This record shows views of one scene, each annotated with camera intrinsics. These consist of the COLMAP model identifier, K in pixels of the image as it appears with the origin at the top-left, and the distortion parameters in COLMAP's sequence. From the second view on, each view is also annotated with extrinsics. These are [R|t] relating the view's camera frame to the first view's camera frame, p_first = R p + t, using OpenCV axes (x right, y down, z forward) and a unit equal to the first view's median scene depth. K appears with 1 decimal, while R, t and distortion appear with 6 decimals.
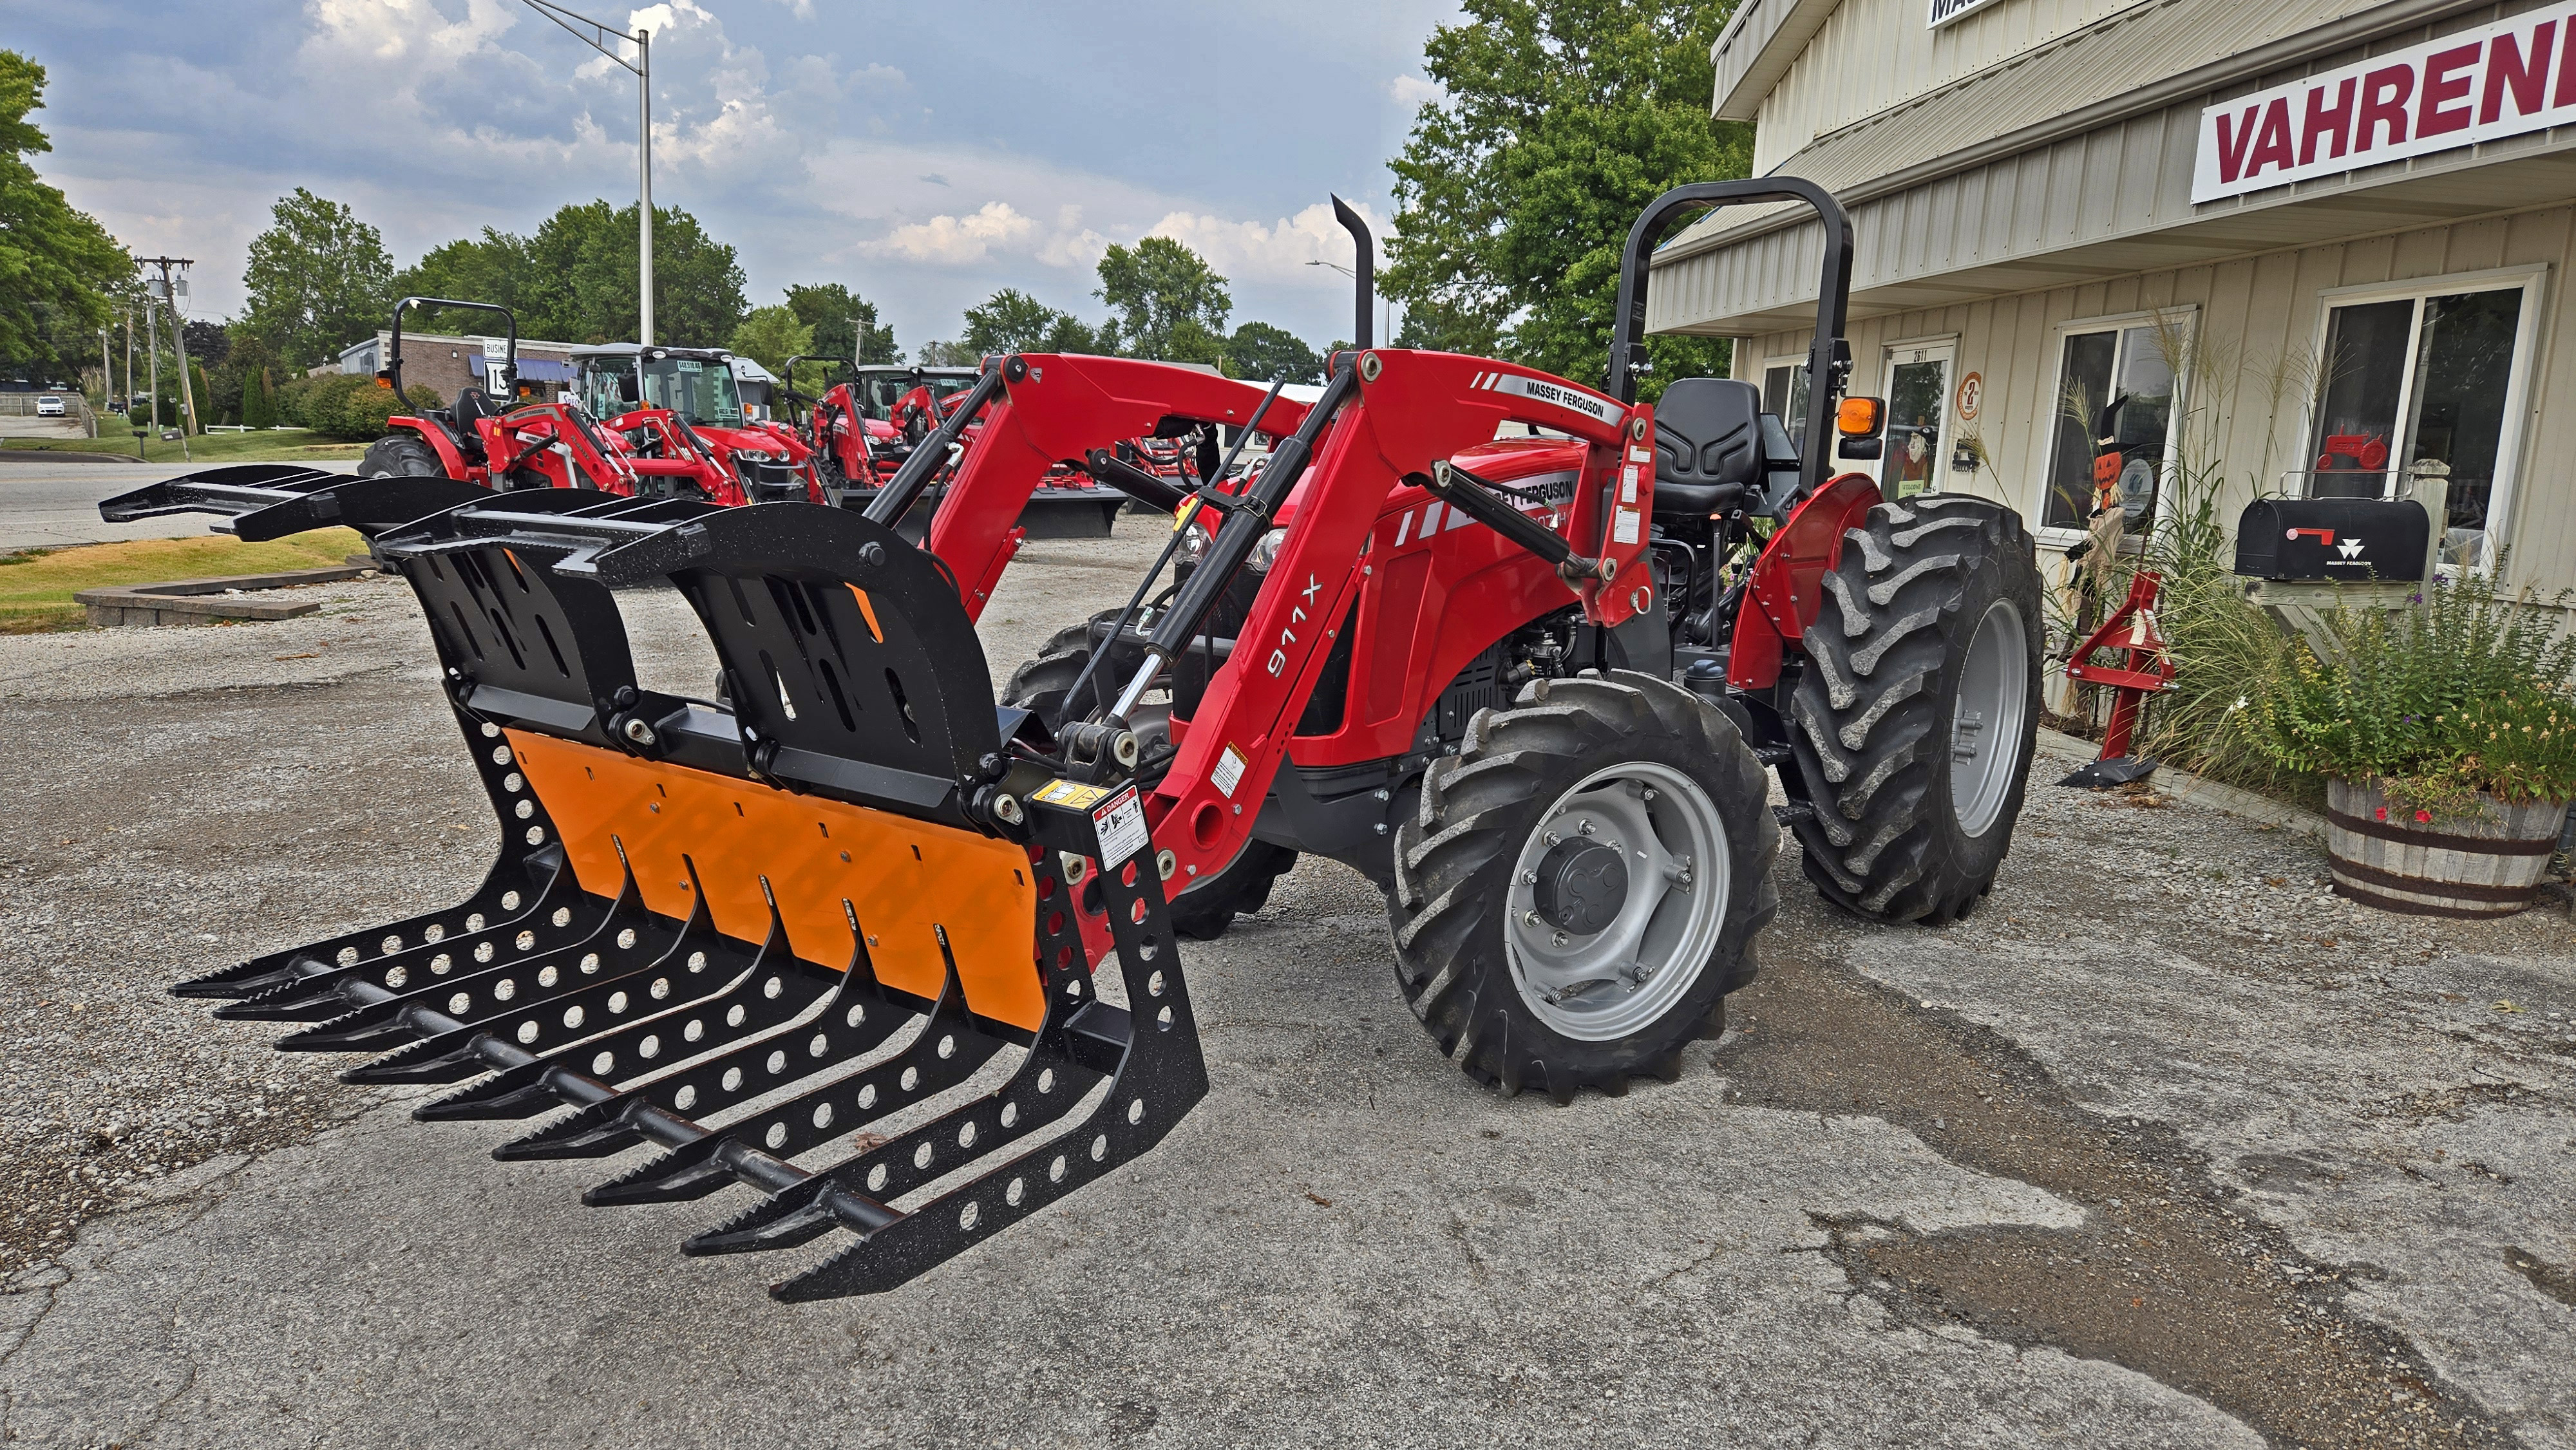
lens RADIAL K [[1691.8, 0, 1301.8], [0, 1691.8, 736.7], [0, 0, 1]] dist [0.057719, -0.040988]
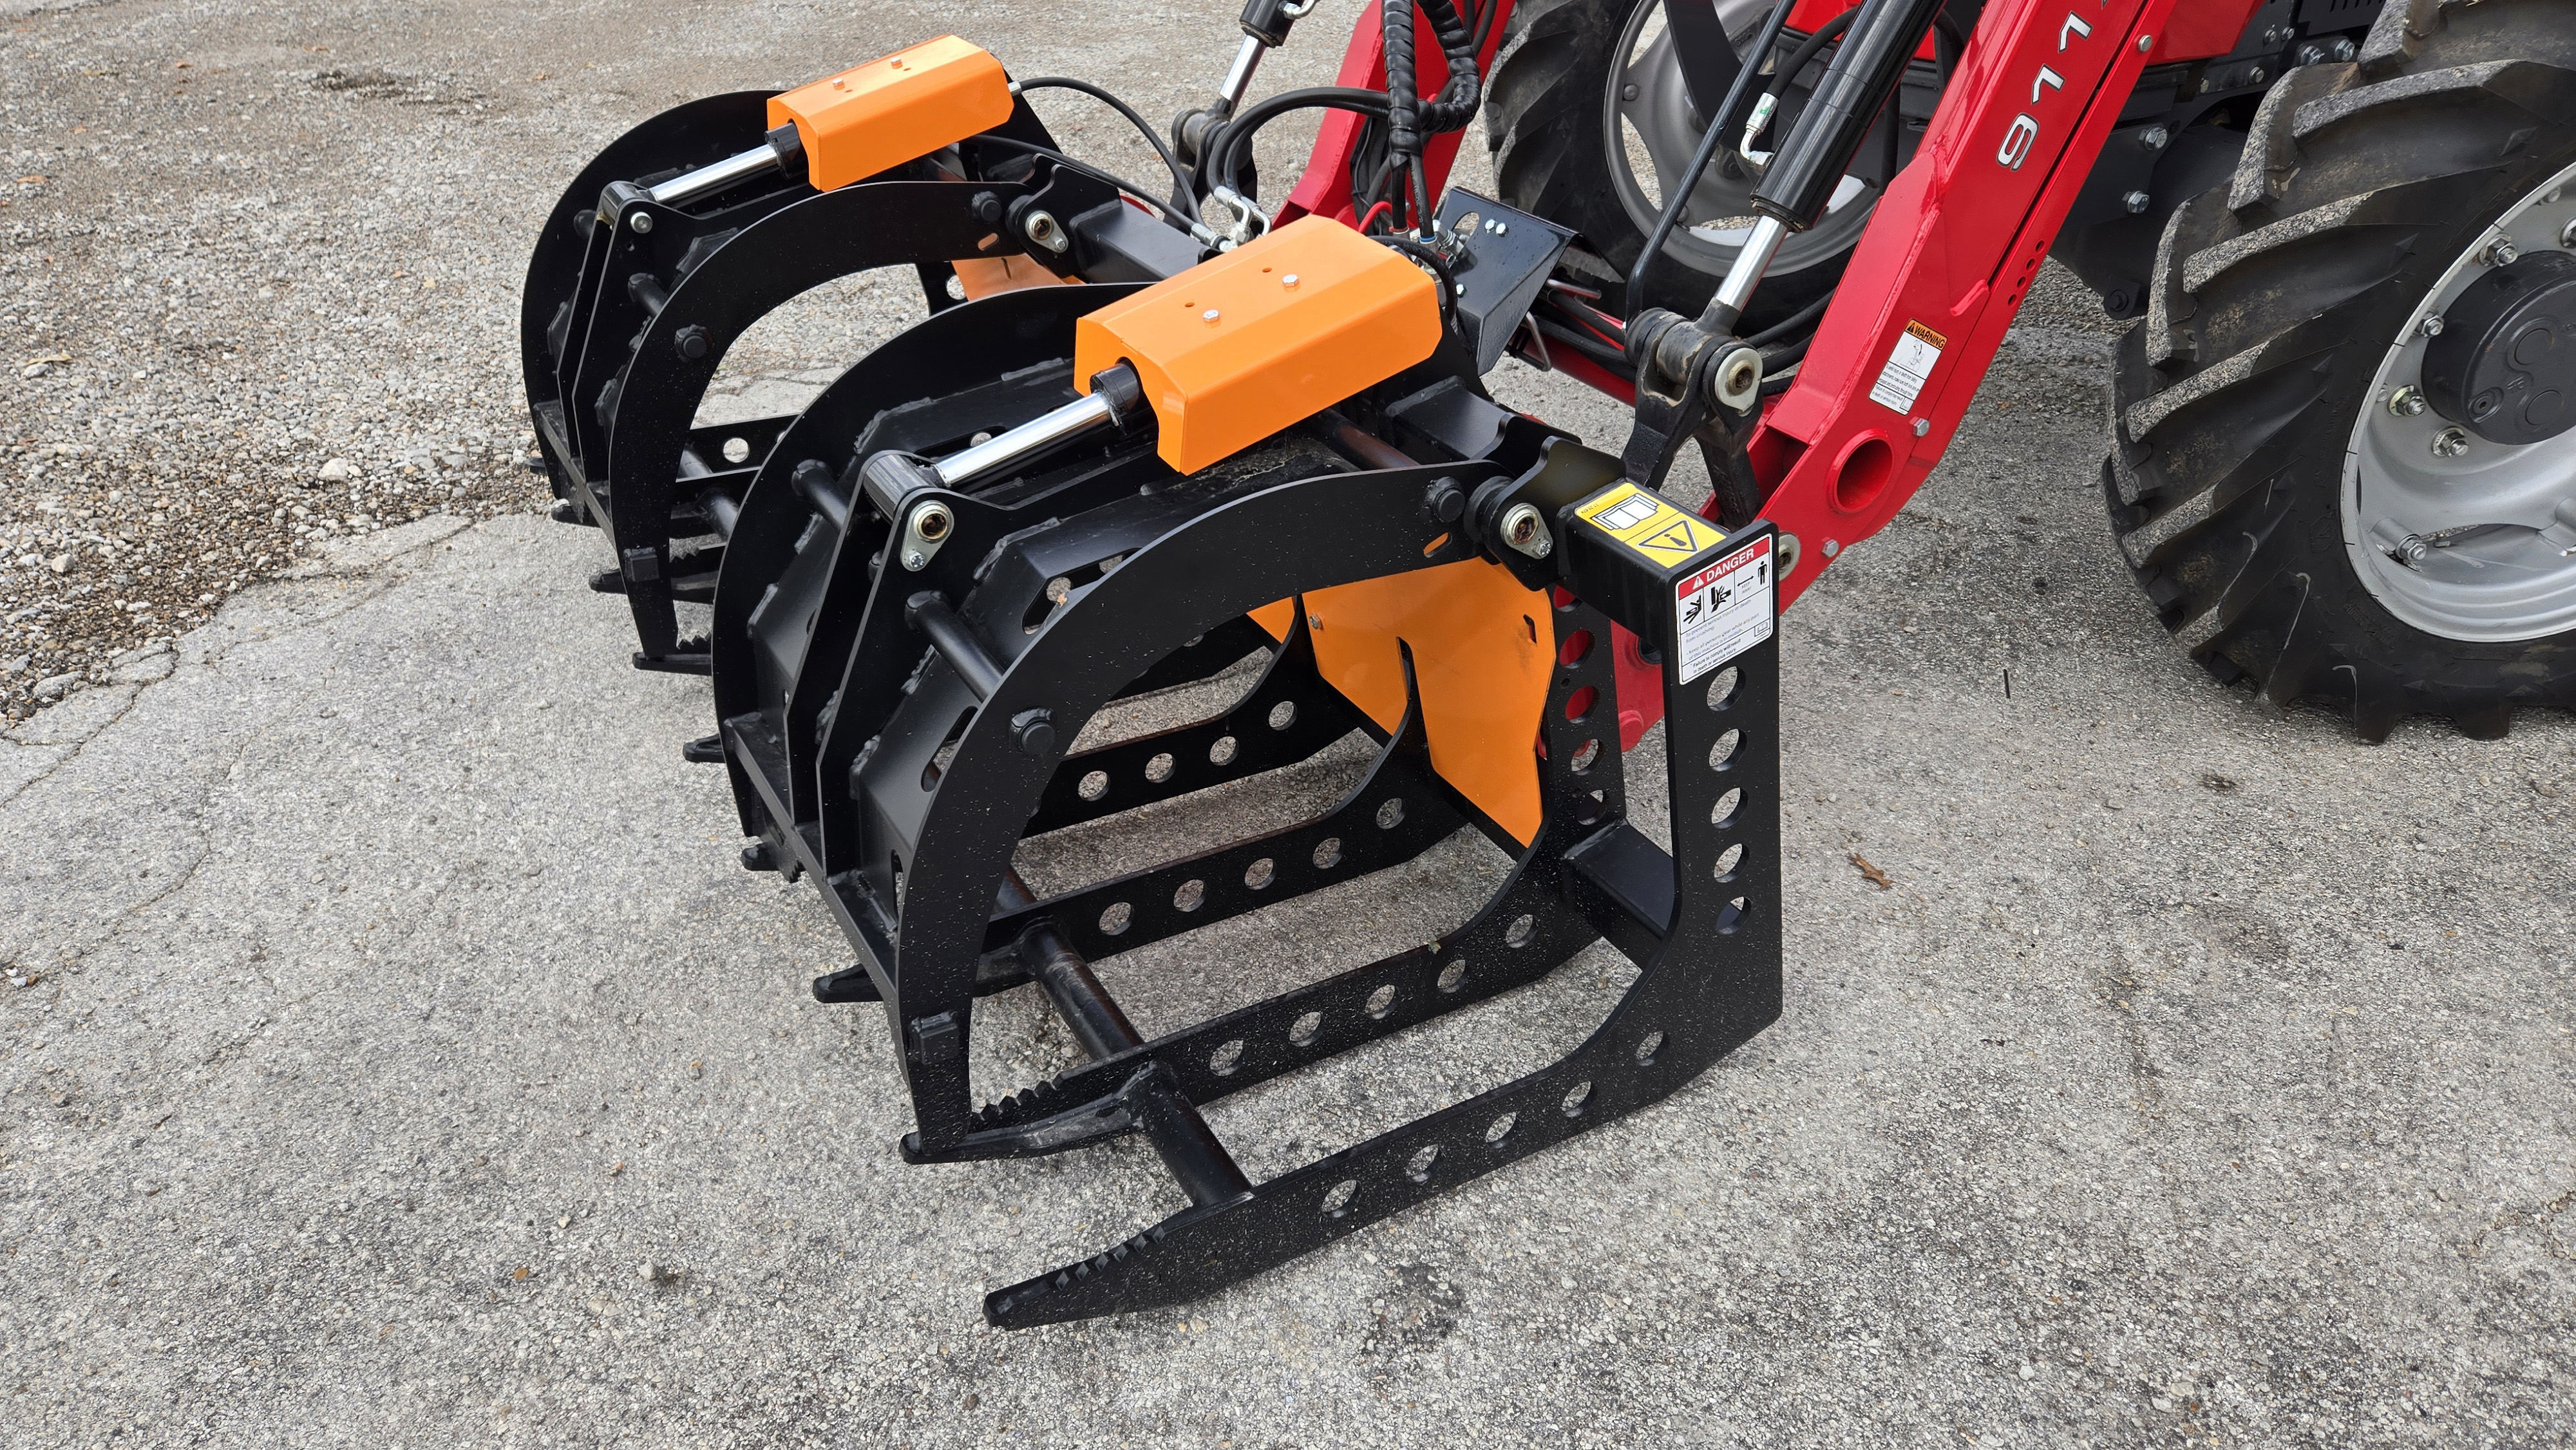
lens RADIAL K [[1691.8, 0, 1305.0], [0, 1691.8, 747.3], [0, 0, 1]] dist [0.057719, -0.040988]
pose [[0.930025, 0.187472, -0.316081, 0.005450], [-0.050320, 0.916956, 0.395801, 0.010576], [0.364034, -0.352200, 0.862226, 0.387024]]
